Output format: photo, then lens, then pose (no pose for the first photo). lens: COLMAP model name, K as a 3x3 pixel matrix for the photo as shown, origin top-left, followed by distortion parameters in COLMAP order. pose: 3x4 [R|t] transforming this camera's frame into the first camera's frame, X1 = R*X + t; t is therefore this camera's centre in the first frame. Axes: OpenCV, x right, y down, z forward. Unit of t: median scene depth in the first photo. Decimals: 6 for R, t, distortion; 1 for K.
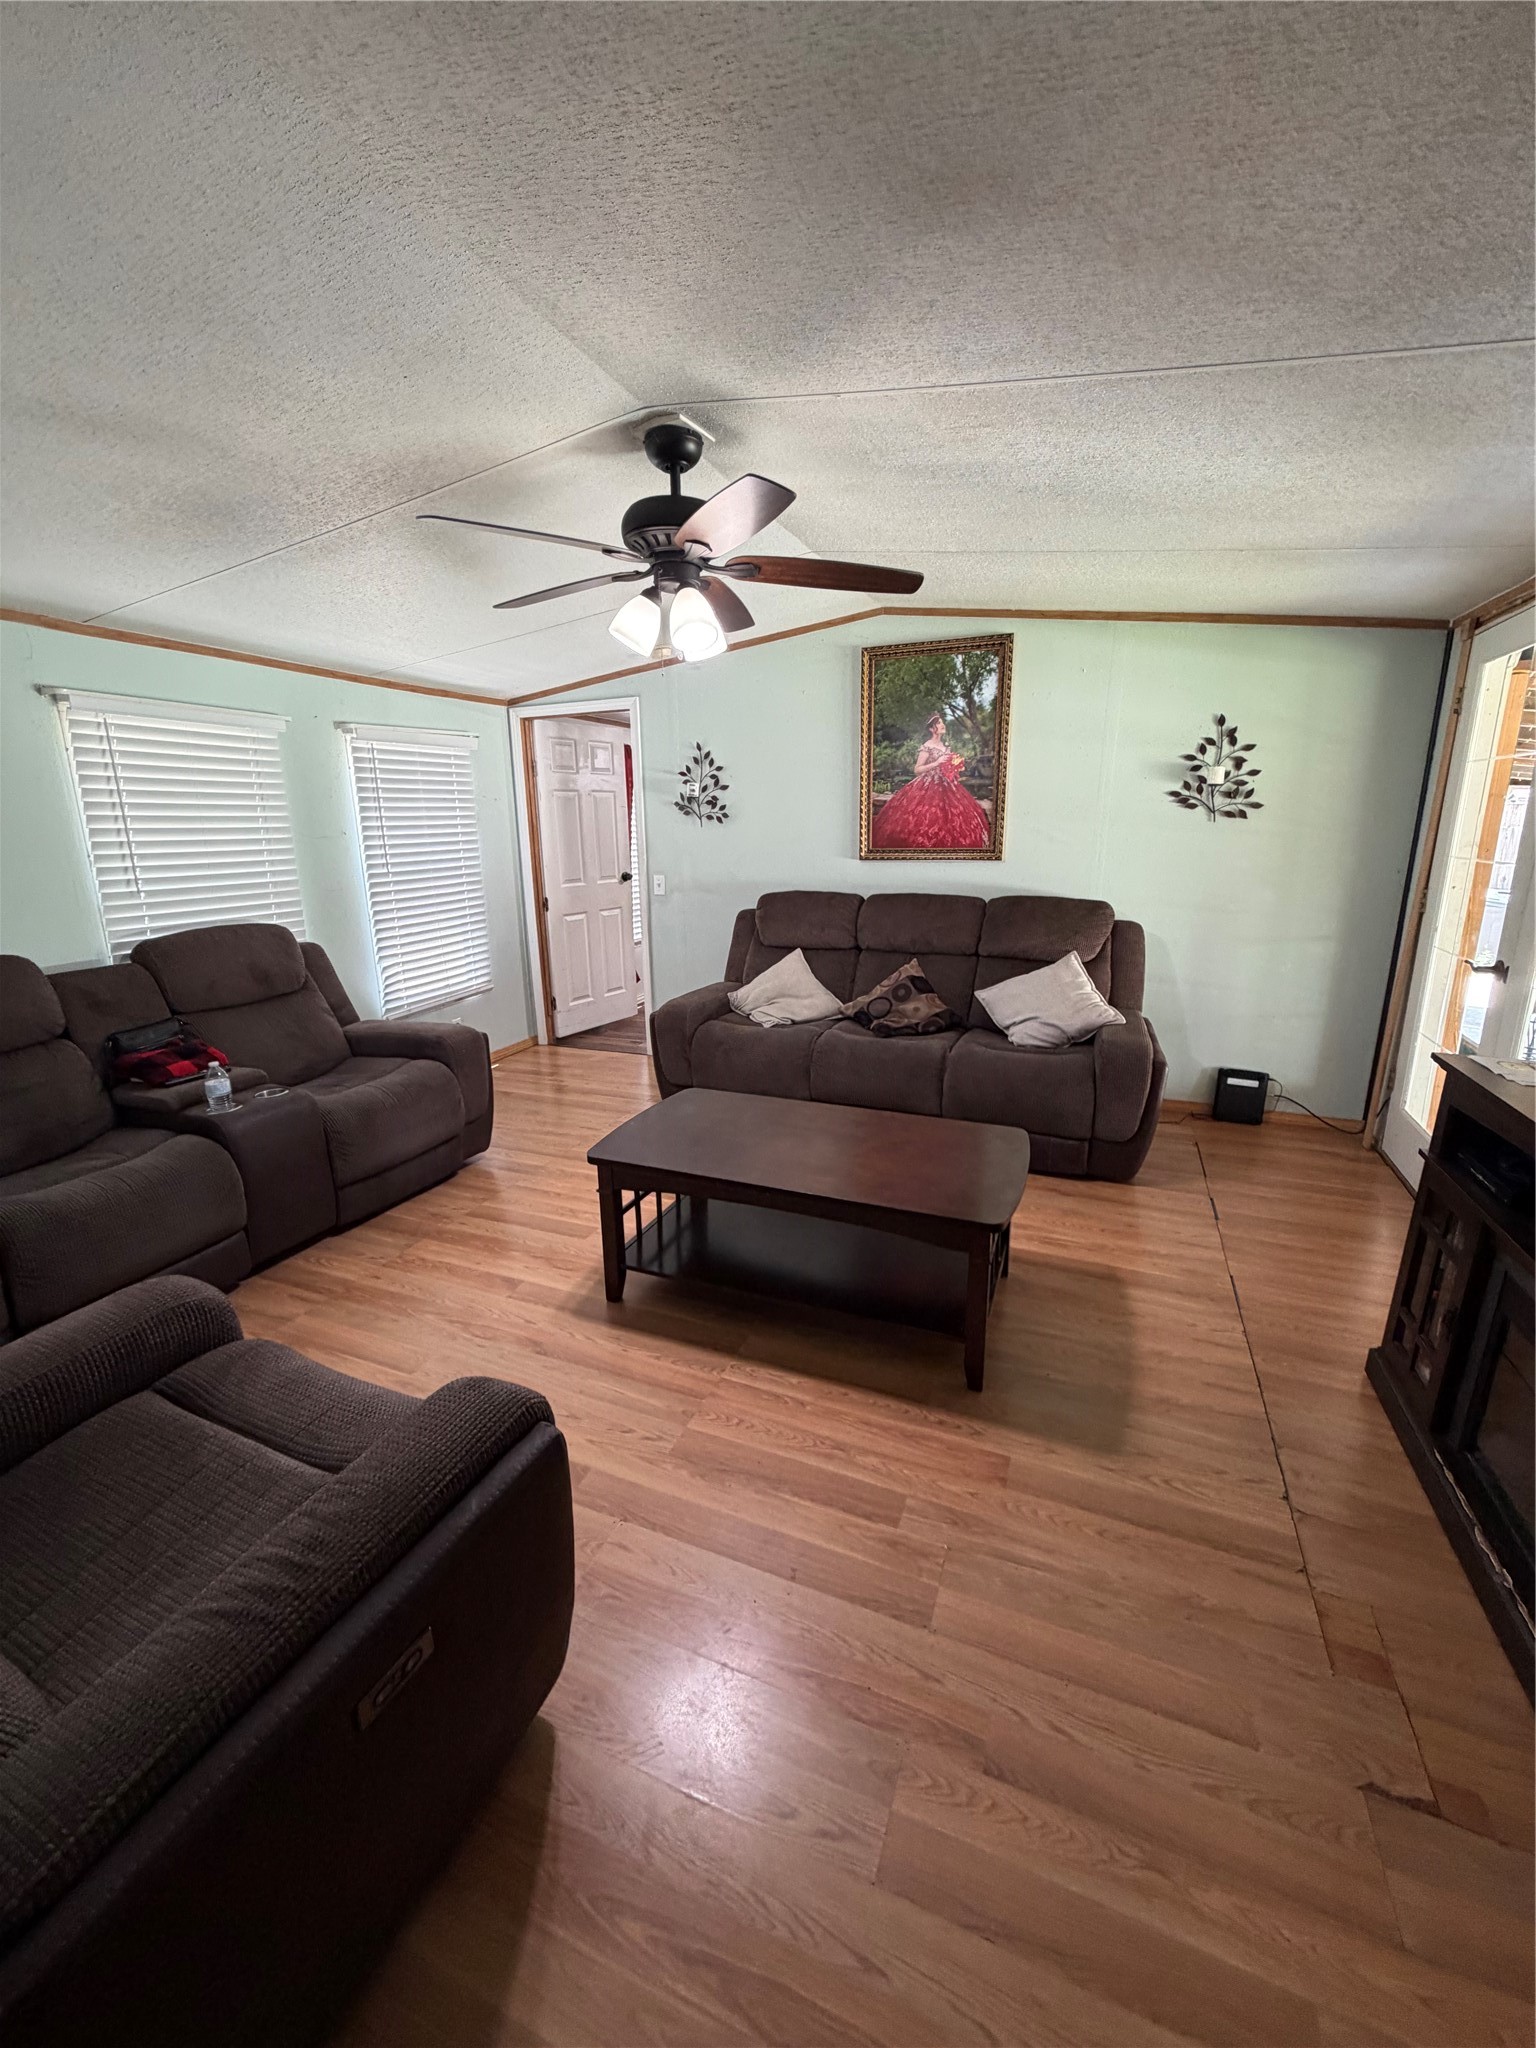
lens RADIAL K [[814.0, 0, 760.7], [0, 814.0, 1028.7], [0, 0, 1]] dist [-0.000156, -0.000396]
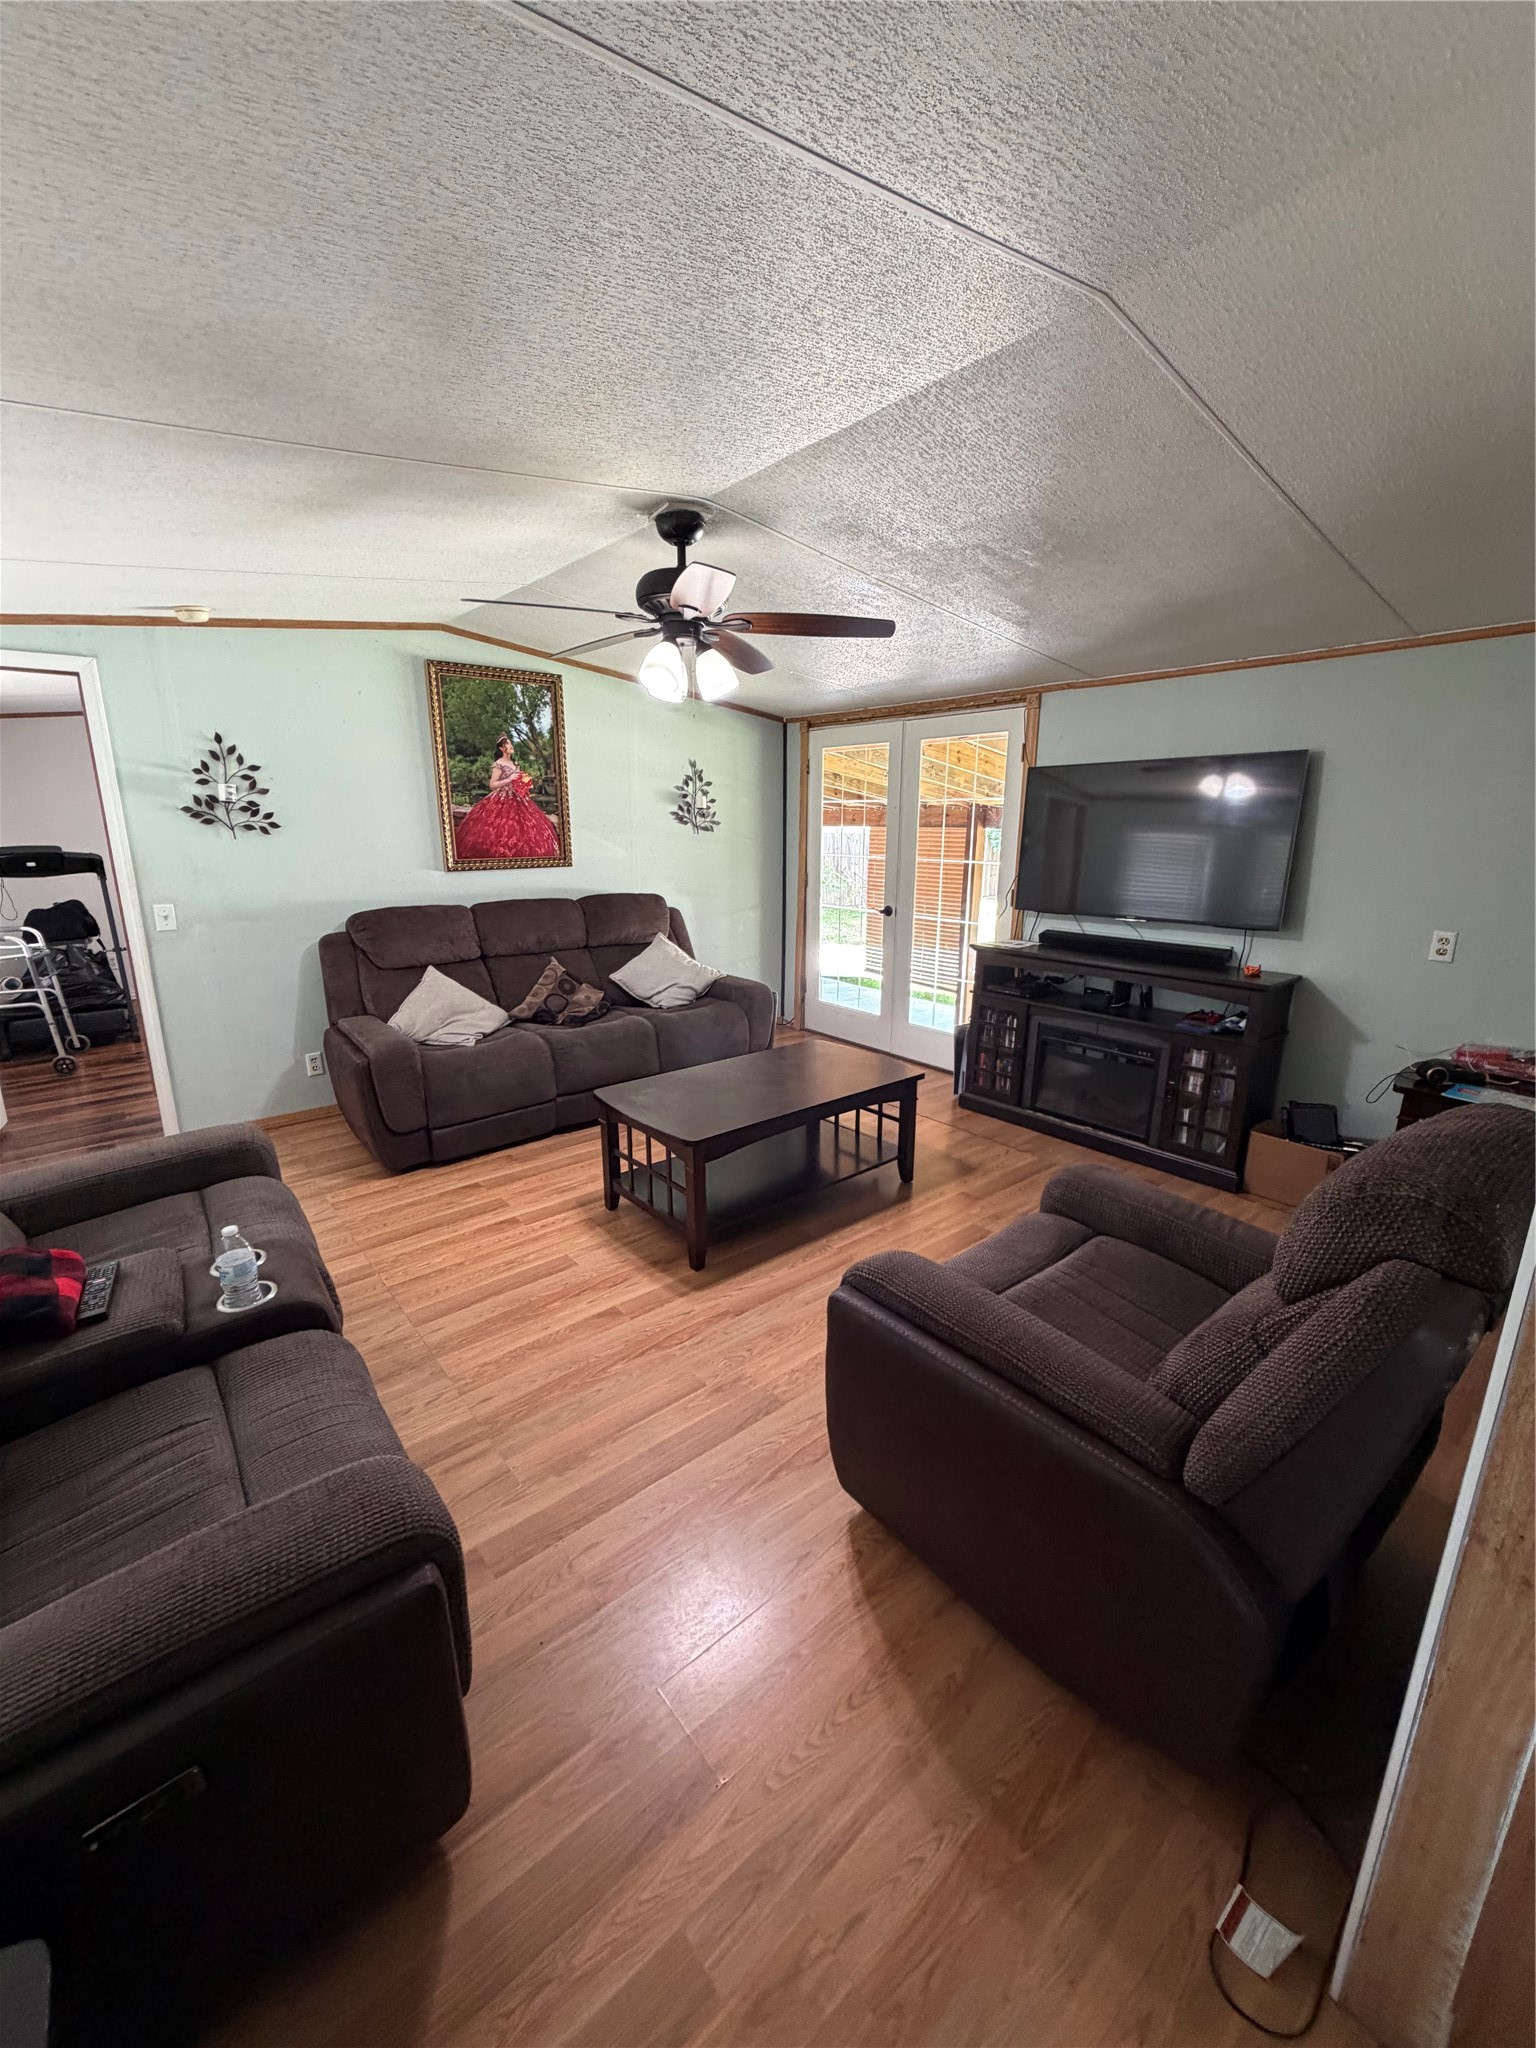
lens RADIAL K [[814.0, 0, 770.6], [0, 814.0, 1029.7], [0, 0, 1]] dist [-0.000156, -0.000396]
pose [[0.458880, -0.209110, 0.863540, -0.644026], [0.212245, 0.969571, 0.122000, -0.060755], [-0.862775, 0.127299, 0.489299, 0.207939]]
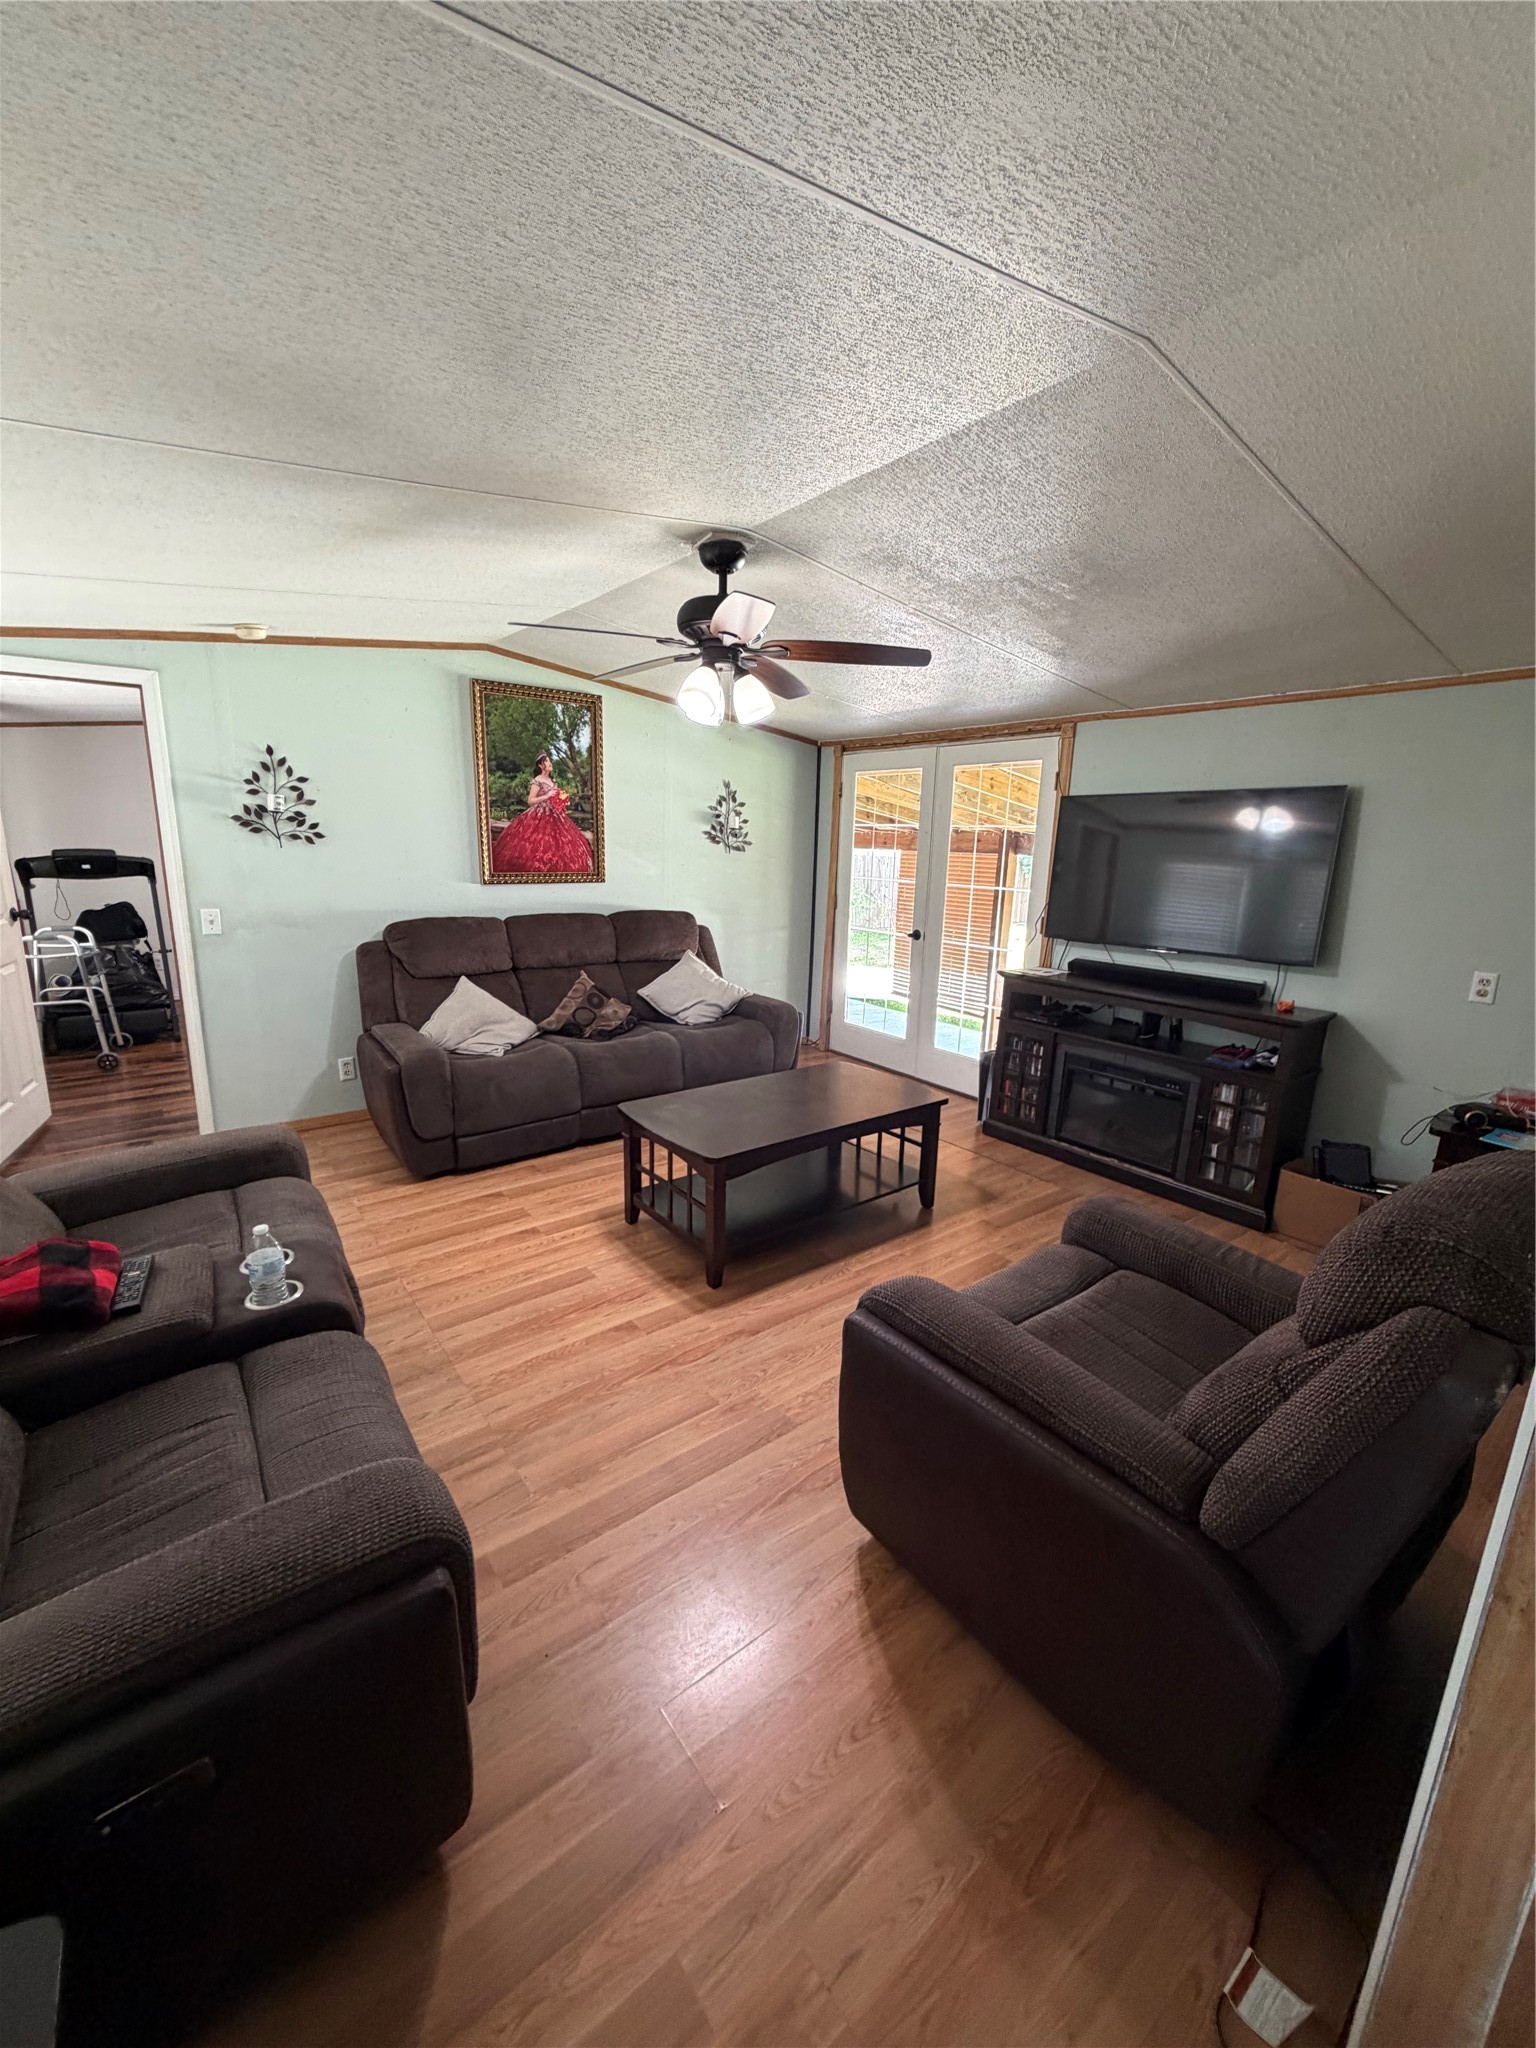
lens RADIAL K [[814.0, 0, 769.9], [0, 814.0, 1029.7], [0, 0, 1]] dist [-0.000156, -0.000396]
pose [[0.492302, -0.173583, 0.852941, -0.647088], [0.184070, 0.978513, 0.092896, -0.061908], [-0.850739, 0.111268, 0.513675, 0.205874]]
